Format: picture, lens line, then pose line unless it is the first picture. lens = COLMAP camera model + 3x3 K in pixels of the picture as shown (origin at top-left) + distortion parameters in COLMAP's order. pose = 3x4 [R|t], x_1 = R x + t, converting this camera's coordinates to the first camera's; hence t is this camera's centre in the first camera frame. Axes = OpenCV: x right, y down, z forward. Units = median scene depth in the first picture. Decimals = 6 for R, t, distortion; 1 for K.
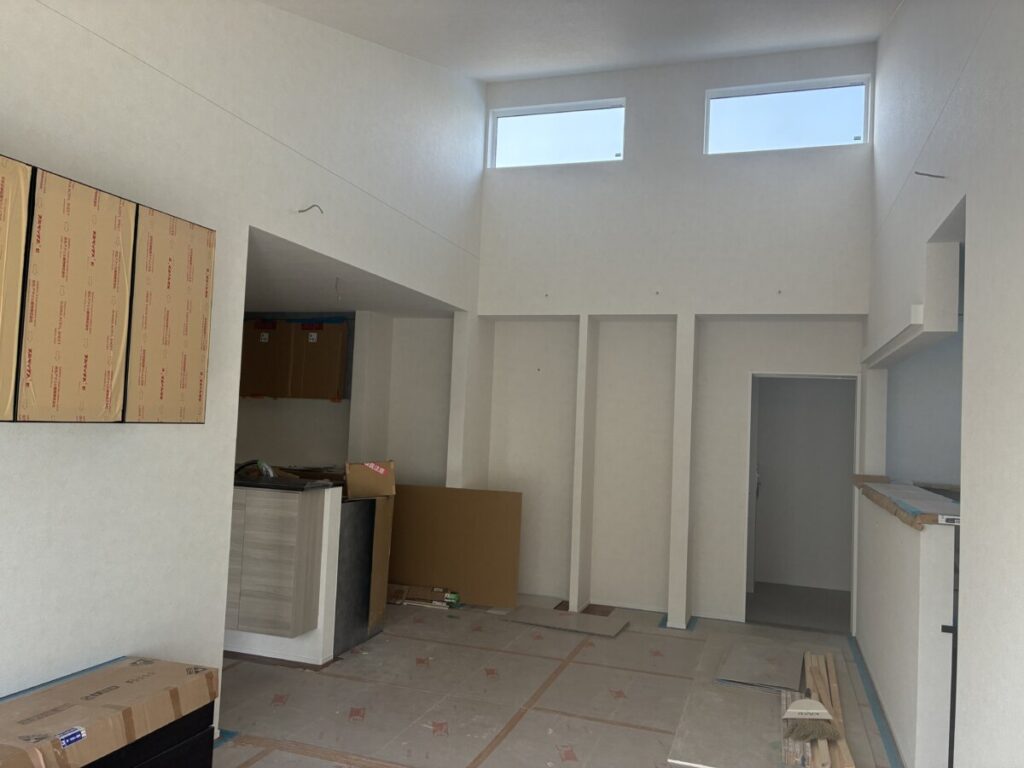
lens RADIAL K [[776.7, 0, 515.9], [0, 776.7, 384.1], [0, 0, 1]] dist [0.034859, -0.040224]
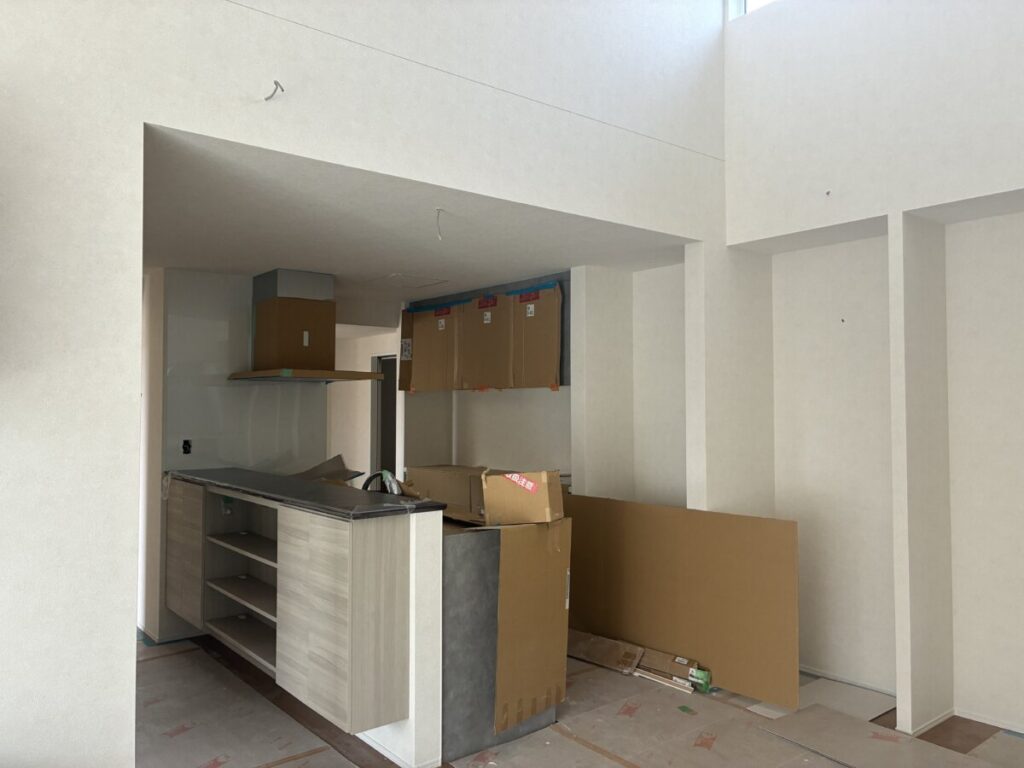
lens RADIAL K [[776.7, 0, 505.1], [0, 776.7, 384.3], [0, 0, 1]] dist [0.034859, -0.040224]
pose [[0.836484, -0.061639, -0.544514, 0.154996], [0.063424, 0.997866, -0.015527, 0.027803], [0.544309, -0.021547, 0.838608, 0.361416]]
